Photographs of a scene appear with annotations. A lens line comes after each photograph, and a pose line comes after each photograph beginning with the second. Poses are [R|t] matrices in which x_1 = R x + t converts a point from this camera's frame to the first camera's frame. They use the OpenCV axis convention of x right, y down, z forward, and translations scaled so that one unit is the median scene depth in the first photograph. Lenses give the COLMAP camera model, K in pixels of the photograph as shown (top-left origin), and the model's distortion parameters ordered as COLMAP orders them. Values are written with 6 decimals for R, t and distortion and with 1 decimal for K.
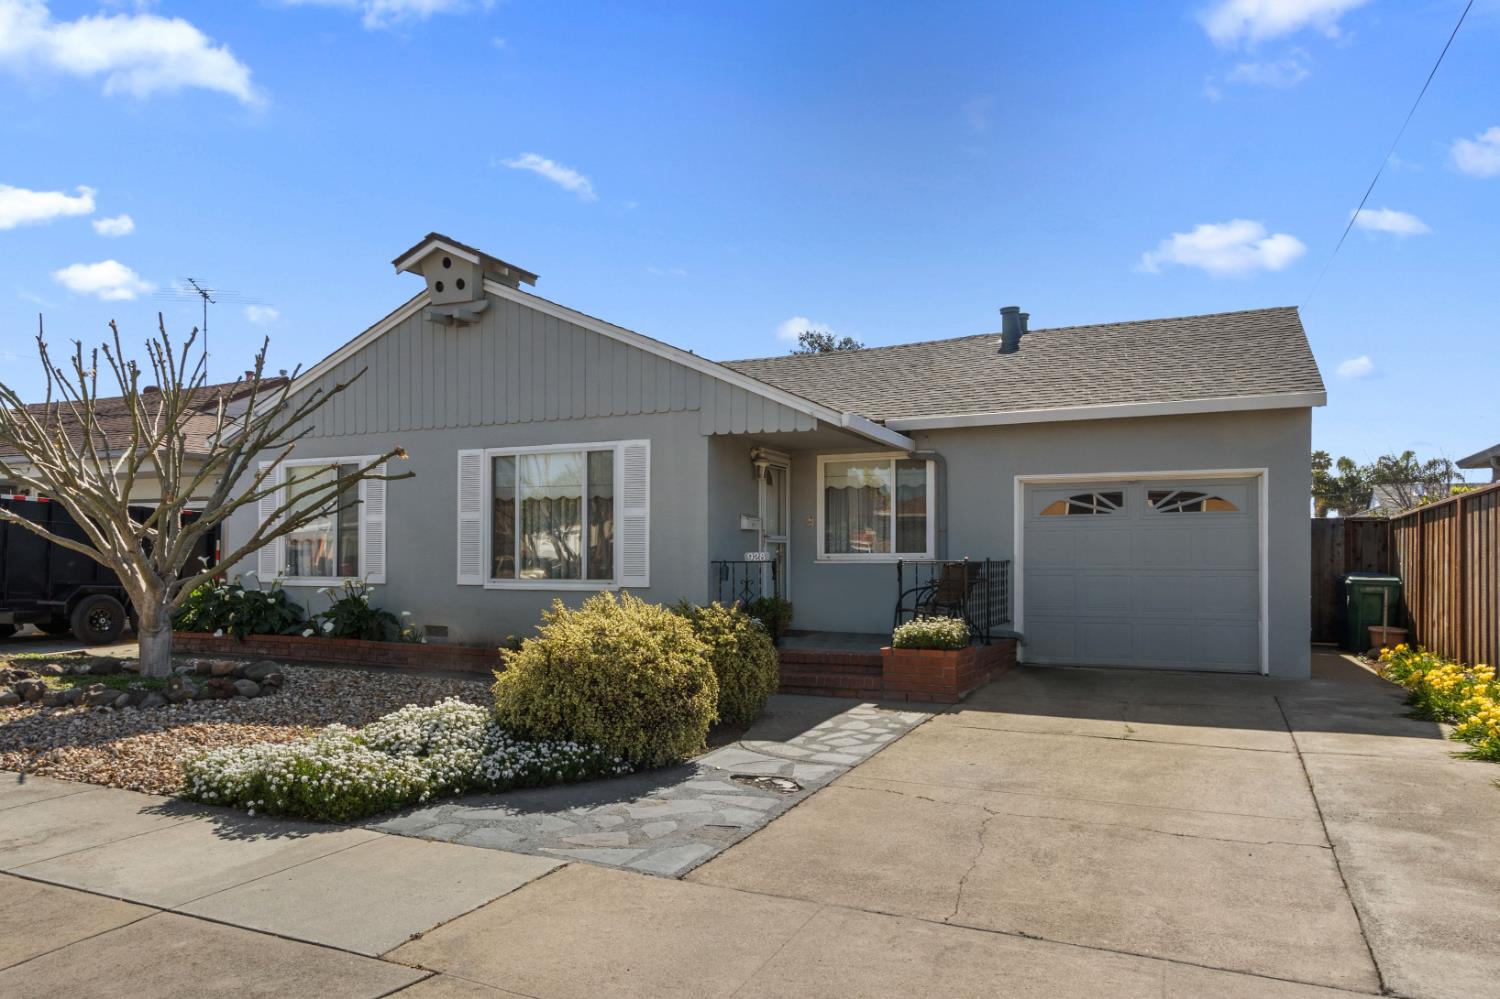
lens RADIAL K [[954.3, 0, 746.7], [0, 954.3, 558.2], [0, 0, 1]] dist [0.001177, -0.000279]
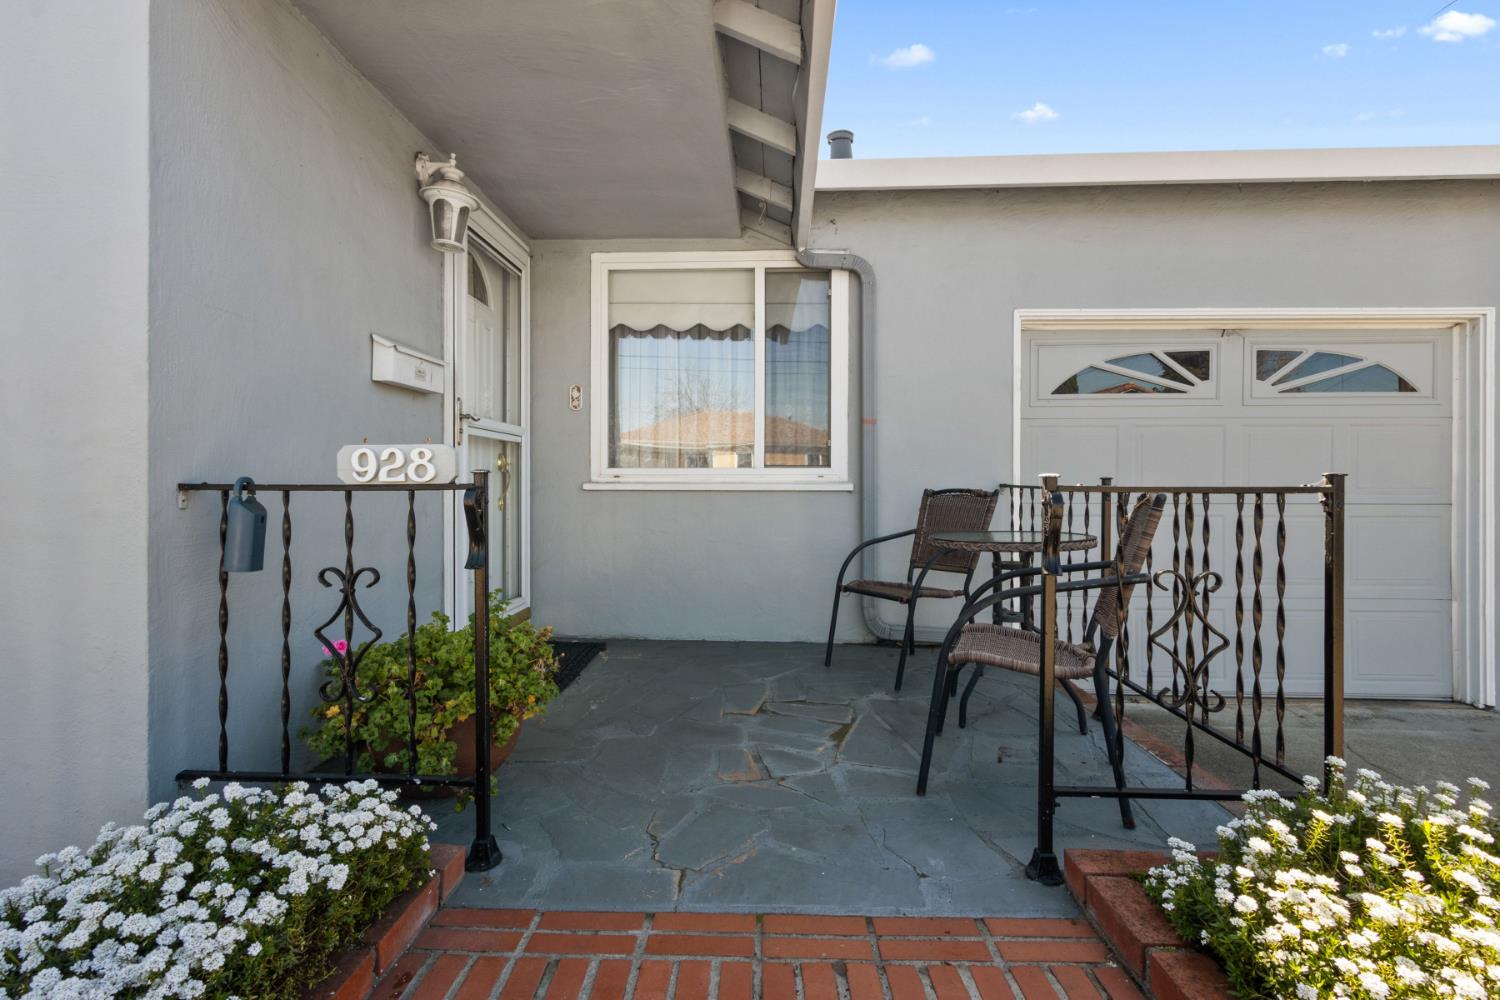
lens RADIAL K [[692.4, 0, 741.0], [0, 692.4, 486.3], [0, 0, 1]] dist [0.002259, -0.000349]
pose [[0.934835, 0.000346, 0.355082, 0.025837], [-0.000785, 0.999999, 0.001092, 0.003076], [-0.355081, -0.001299, 0.934835, 0.732863]]
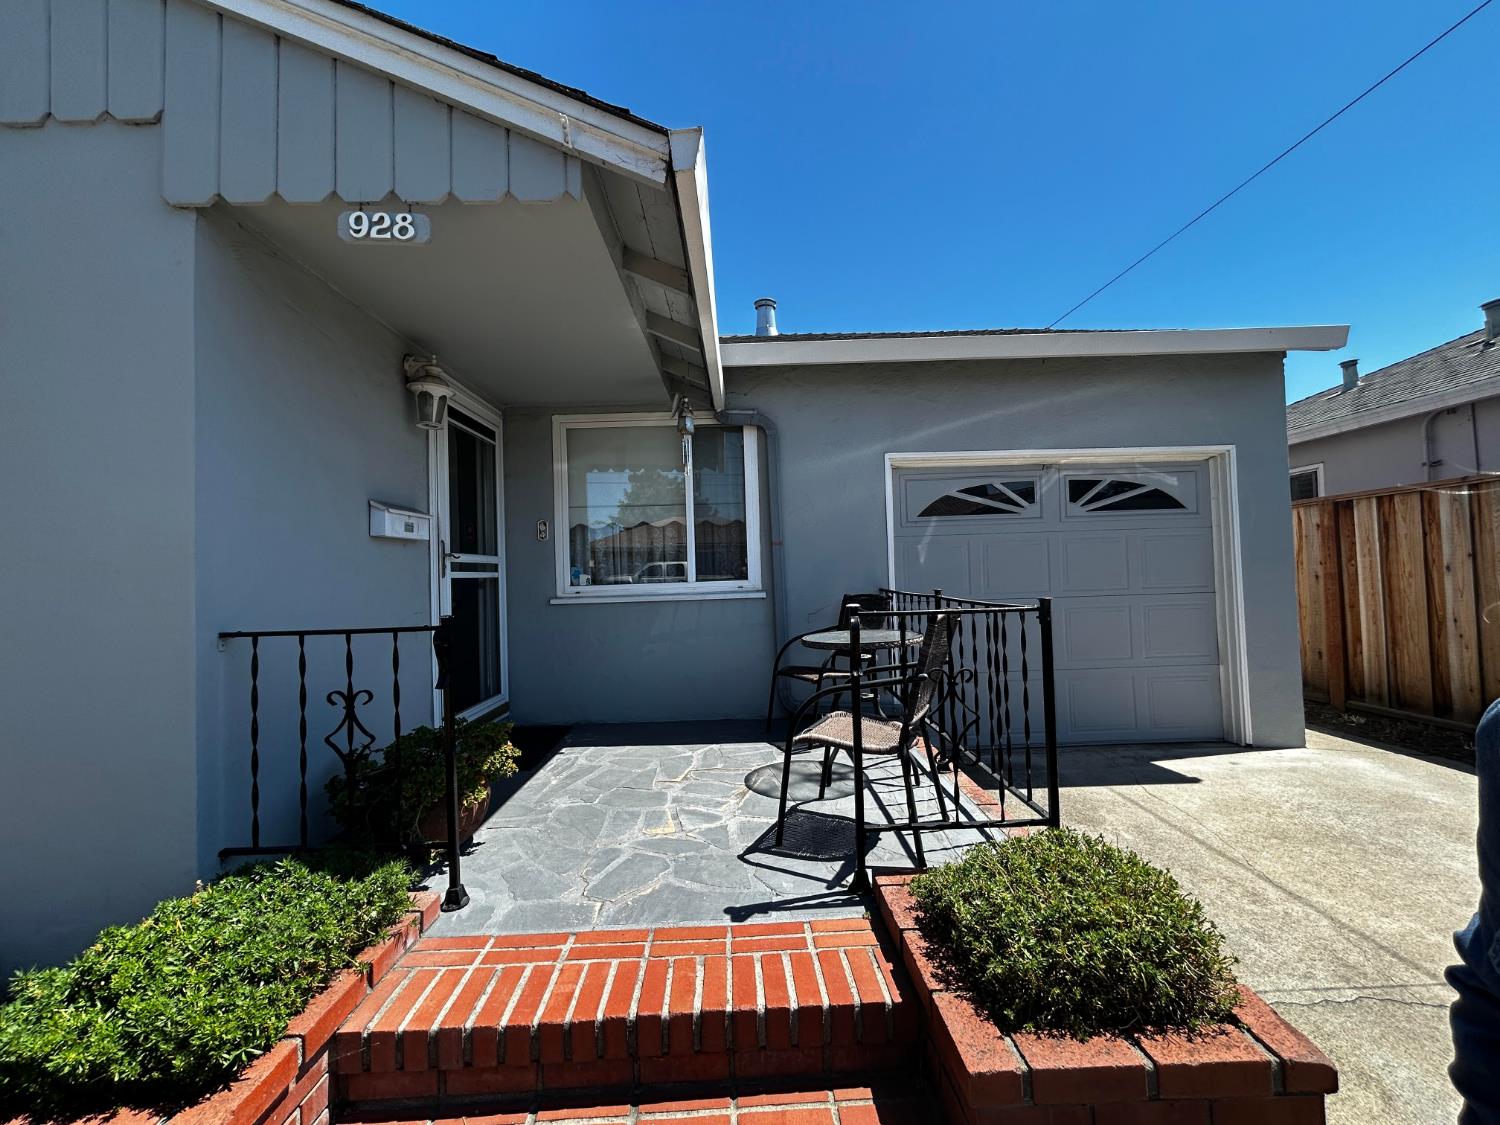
lens RADIAL K [[592.8, 0, 741.9], [0, 592.8, 561.6], [0, 0, 1]] dist [-0.011347, 0.000139]
pose [[0.913298, -0.017798, 0.406904, 0.034964], [0.031258, 0.999161, -0.026456, -0.008444], [-0.406091, 0.036881, 0.913088, 0.698053]]
